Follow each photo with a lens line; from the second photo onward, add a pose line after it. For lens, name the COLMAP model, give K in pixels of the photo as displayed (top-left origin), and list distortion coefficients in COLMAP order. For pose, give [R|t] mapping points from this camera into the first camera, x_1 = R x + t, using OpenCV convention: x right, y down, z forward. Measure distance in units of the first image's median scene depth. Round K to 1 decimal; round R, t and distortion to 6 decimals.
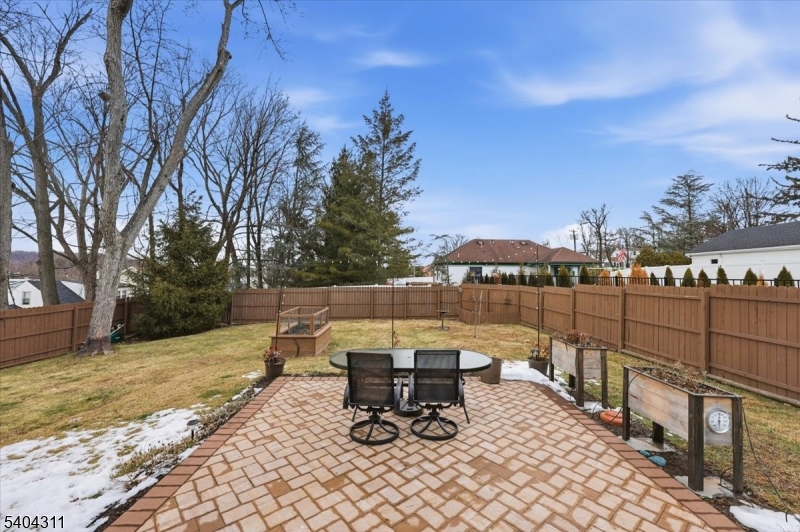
lens RADIAL K [[326.3, 0, 385.6], [0, 326.3, 251.4], [0, 0, 1]] dist [-0.001447, -0.000062]
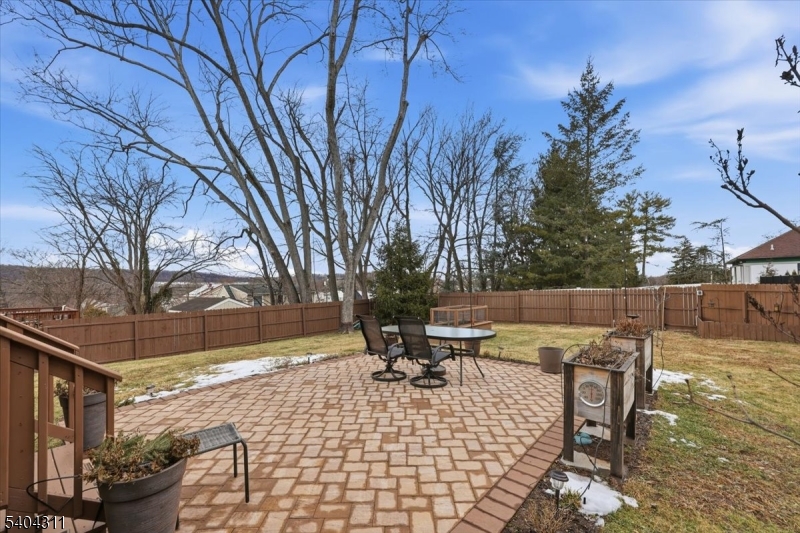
lens RADIAL K [[326.1, 0, 391.8], [0, 326.1, 265.1], [0, 0, 1]] dist [0.000625, 0.000203]
pose [[0.762753, -0.058546, -0.644034, 0.185561], [0.065375, 0.997772, -0.013277, 0.020829], [0.643377, -0.031976, 0.764882, -0.008425]]
